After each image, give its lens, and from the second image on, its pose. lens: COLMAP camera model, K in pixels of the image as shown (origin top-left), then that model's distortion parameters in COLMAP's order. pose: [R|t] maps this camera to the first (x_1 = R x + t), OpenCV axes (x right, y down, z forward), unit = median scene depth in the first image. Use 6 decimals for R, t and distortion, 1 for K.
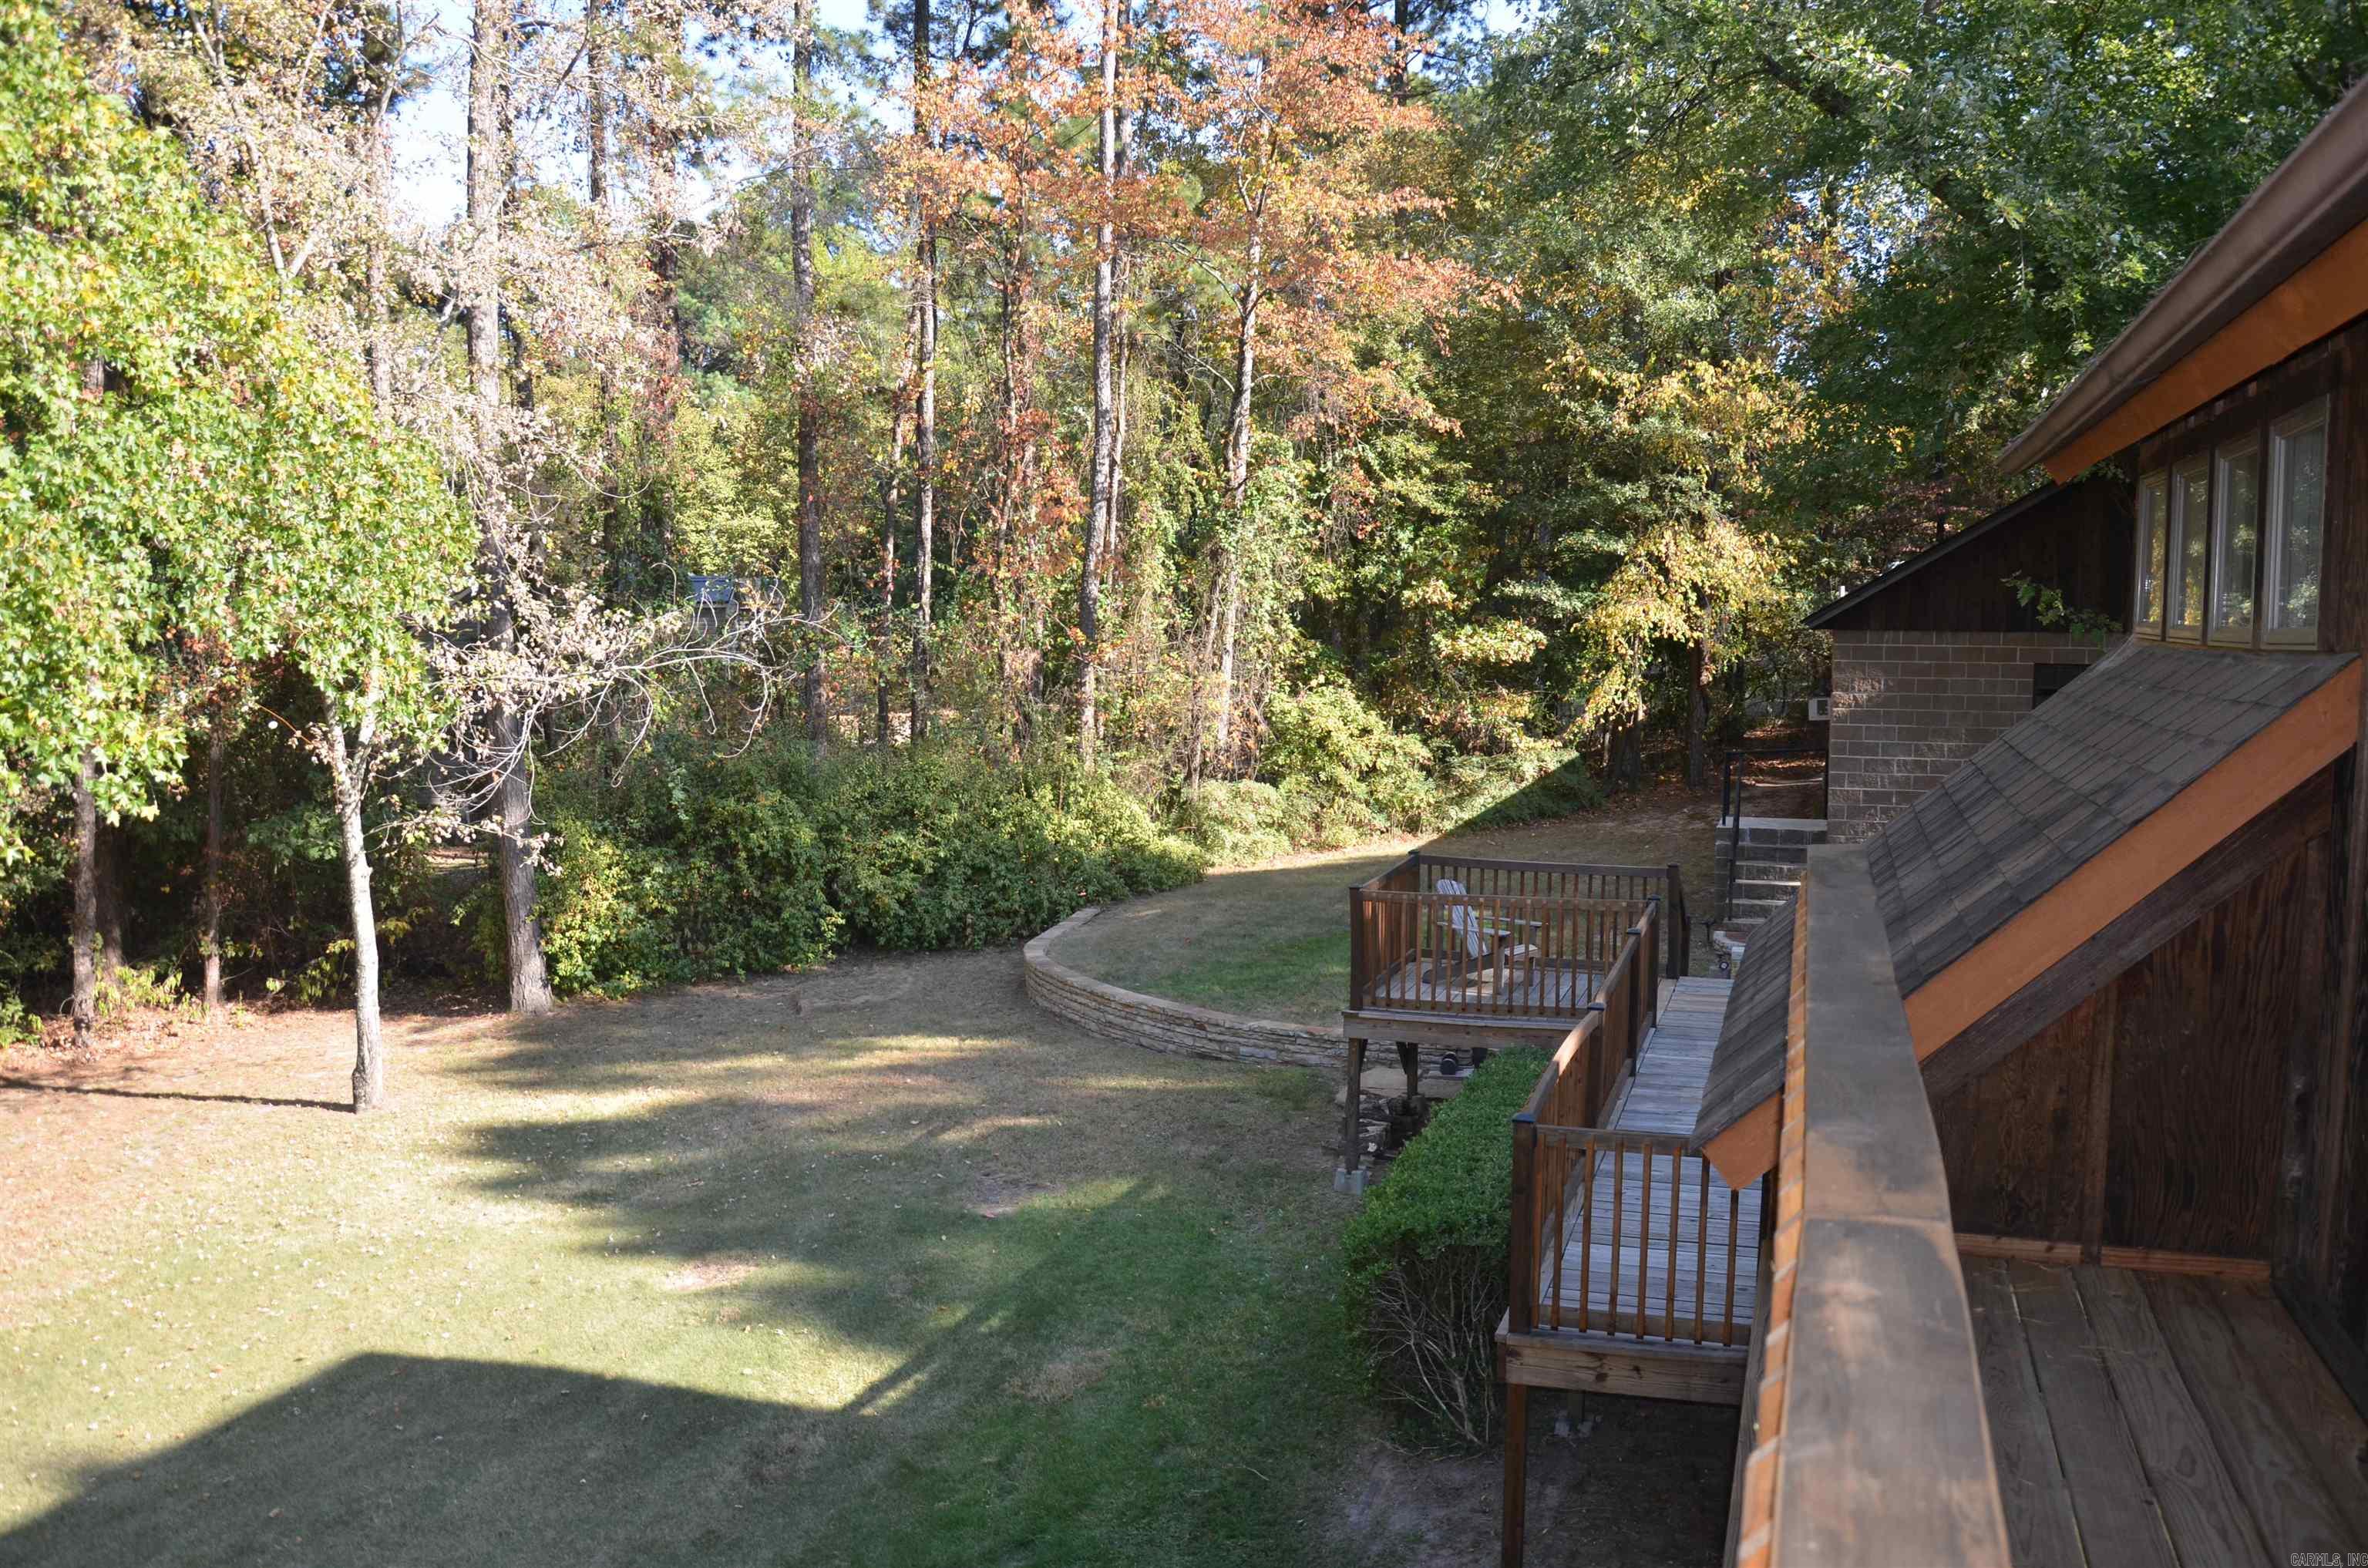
lens RADIAL K [[1834.4, 0, 1188.3], [0, 1834.4, 822.5], [0, 0, 1]] dist [-0.154960, 0.111635]
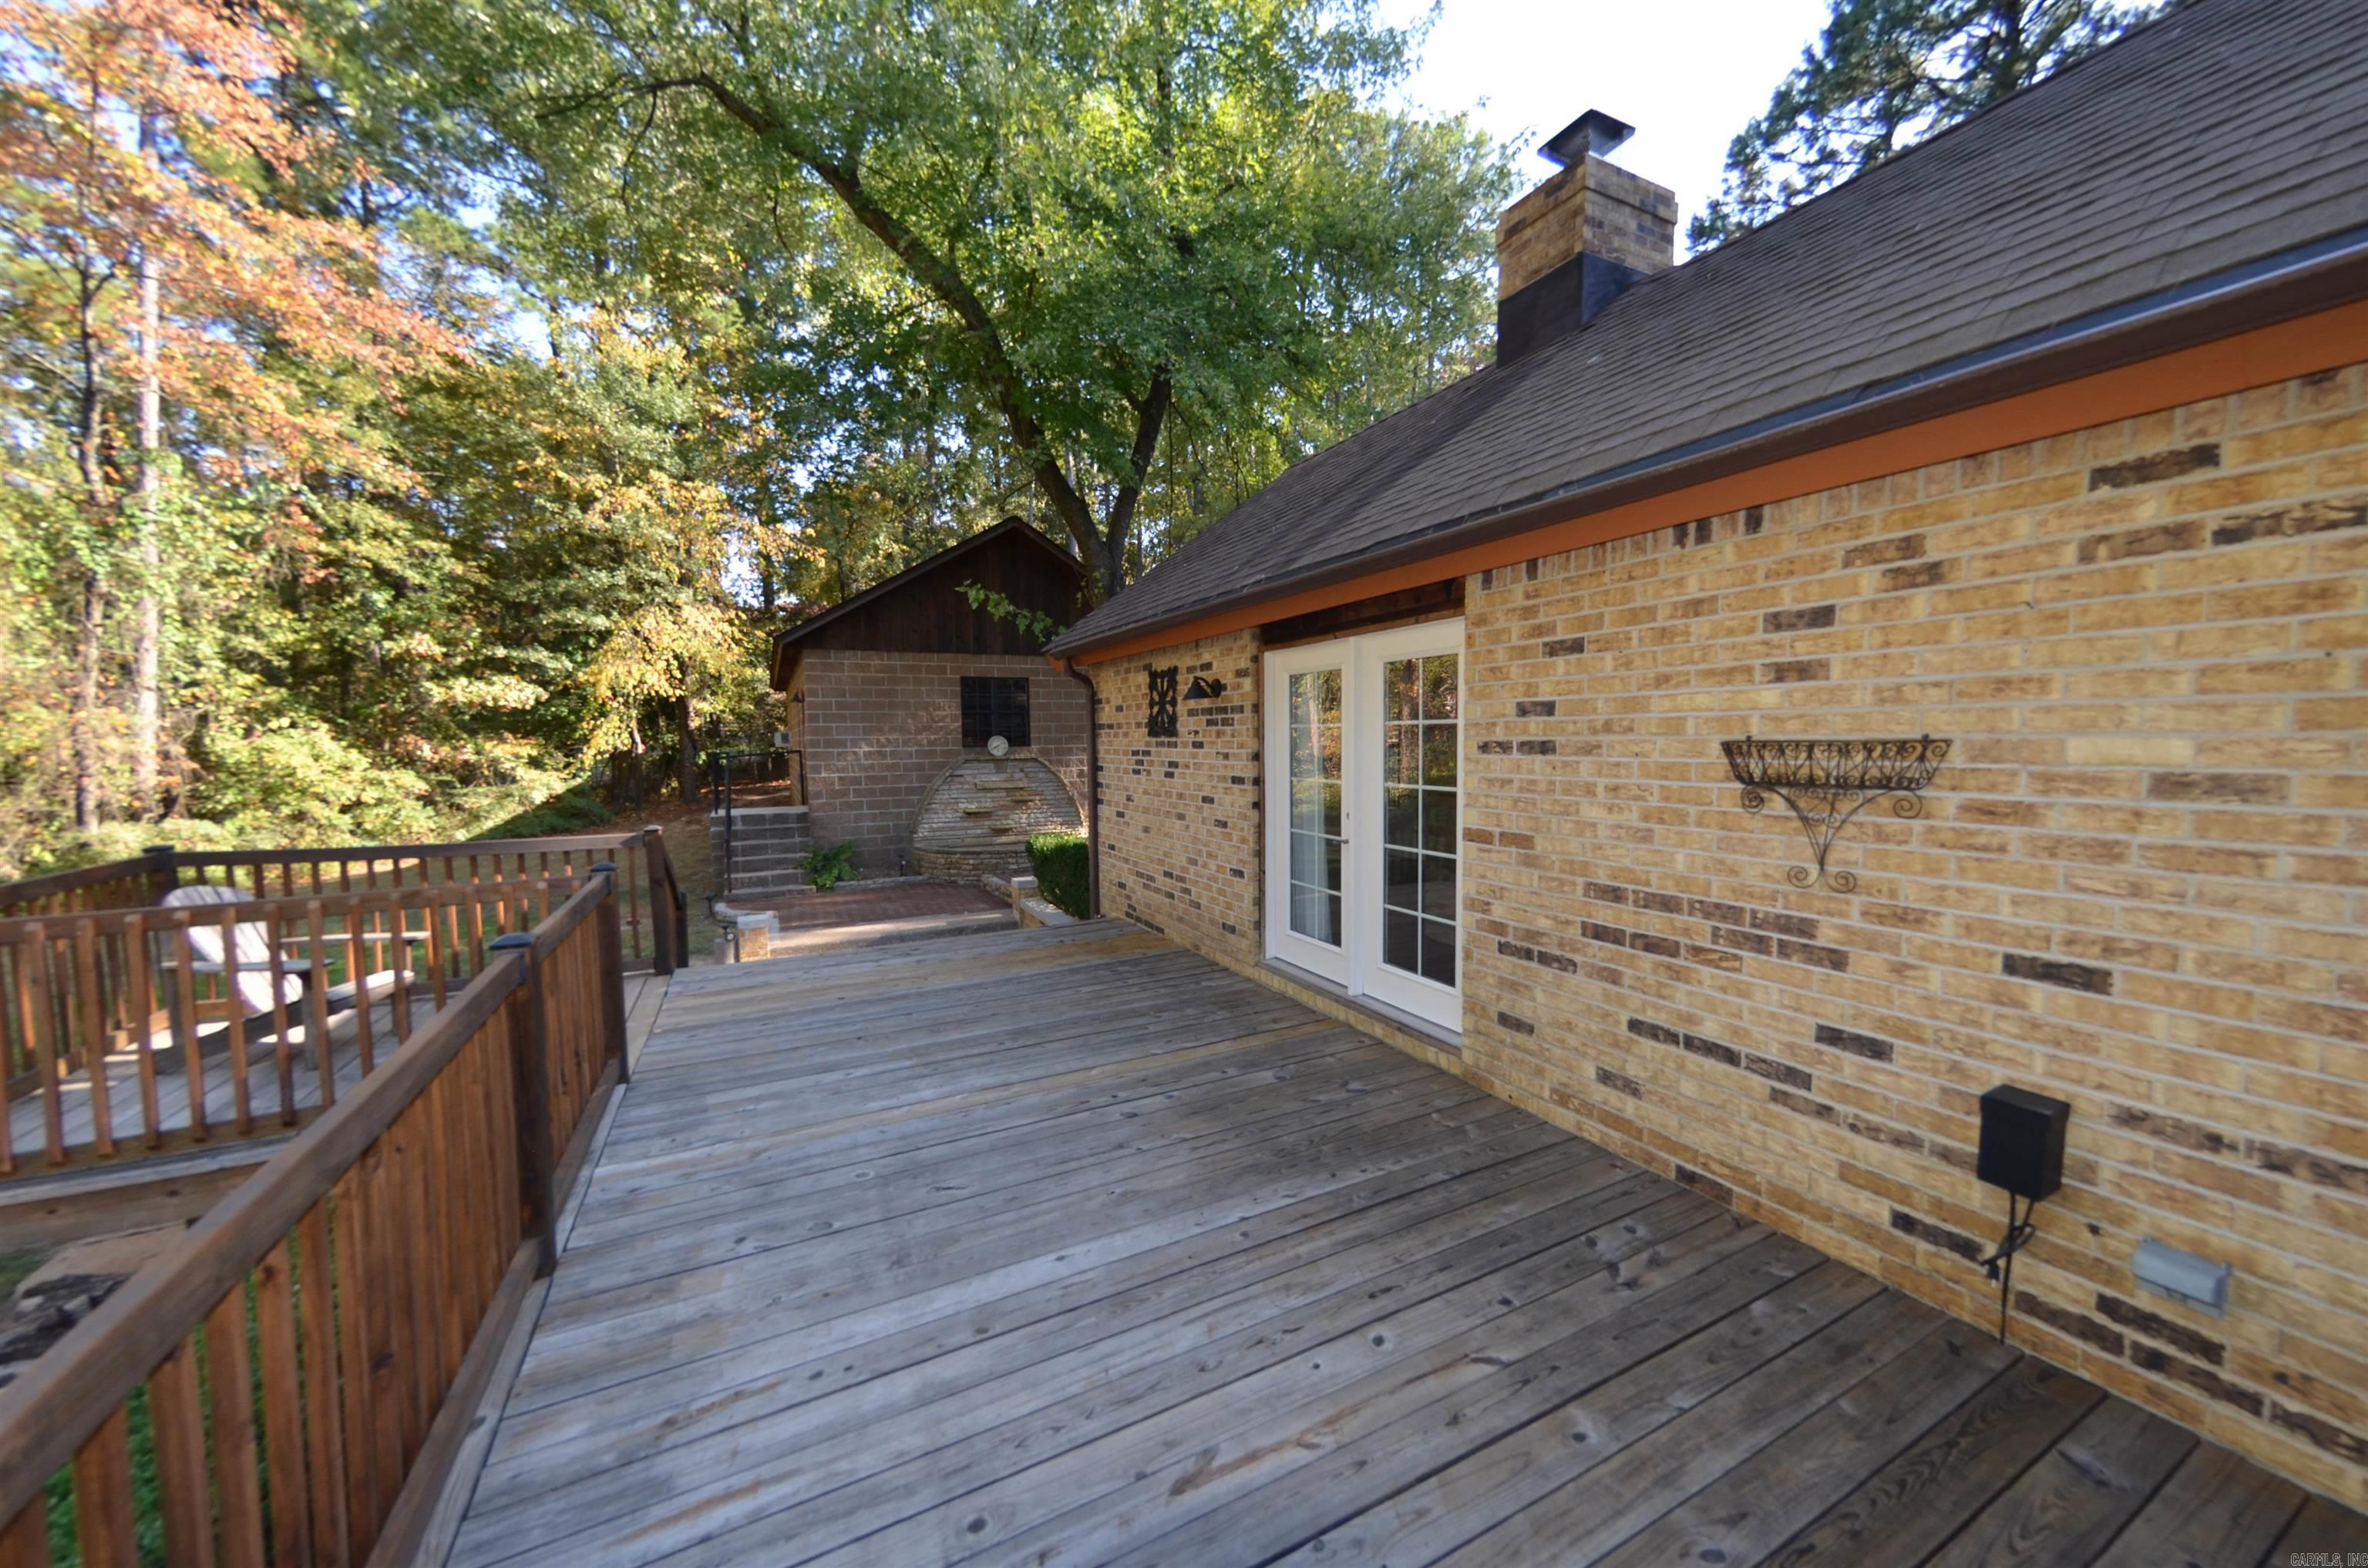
lens RADIAL K [[847.6, 0, 1187.3], [0, 847.6, 798.7], [0, 0, 1]] dist [0.003492, -0.000248]
pose [[0.695046, -0.061079, 0.716366, 0.080663], [0.084640, 0.996408, 0.002836, 0.010341], [-0.713966, 0.058662, 0.697719, 0.274043]]
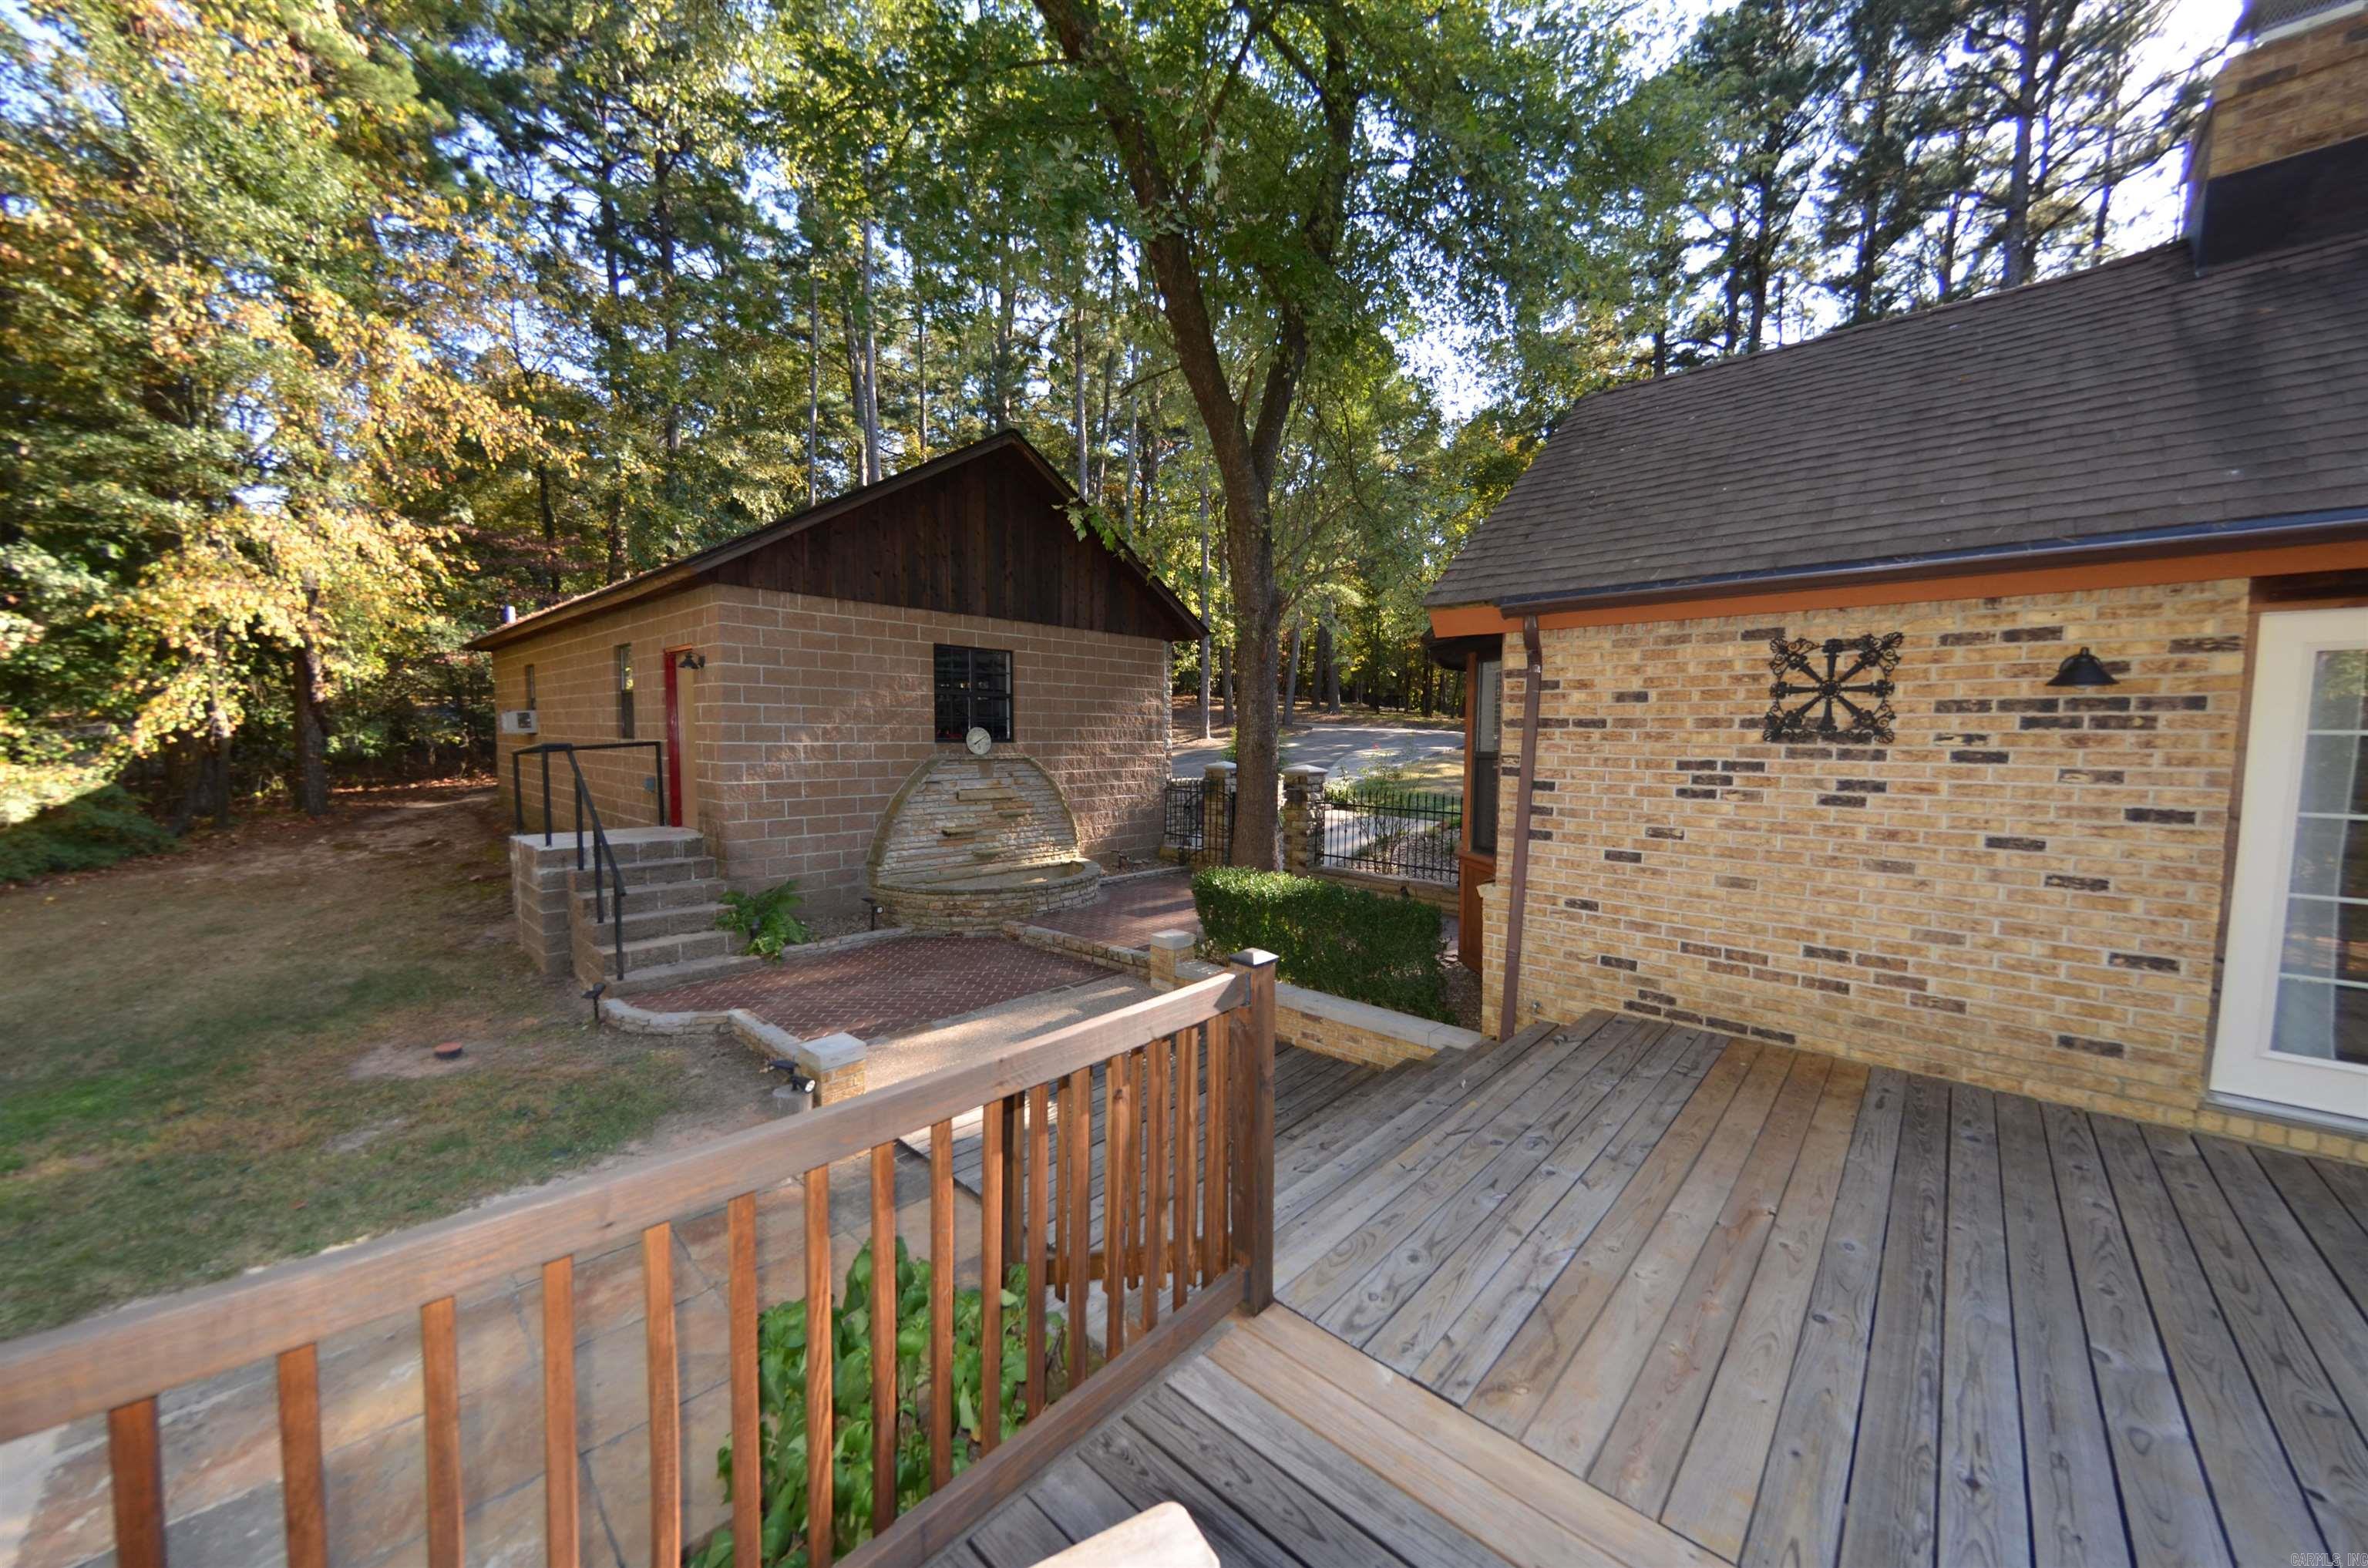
lens RADIAL K [[847.6, 0, 1187.3], [0, 847.6, 798.7], [0, 0, 1]] dist [0.003492, -0.000248]
pose [[0.392749, -0.065300, 0.917325, 0.063232], [0.080037, 0.996118, 0.036642, -0.007622], [-0.916156, 0.059029, 0.396451, 0.451140]]
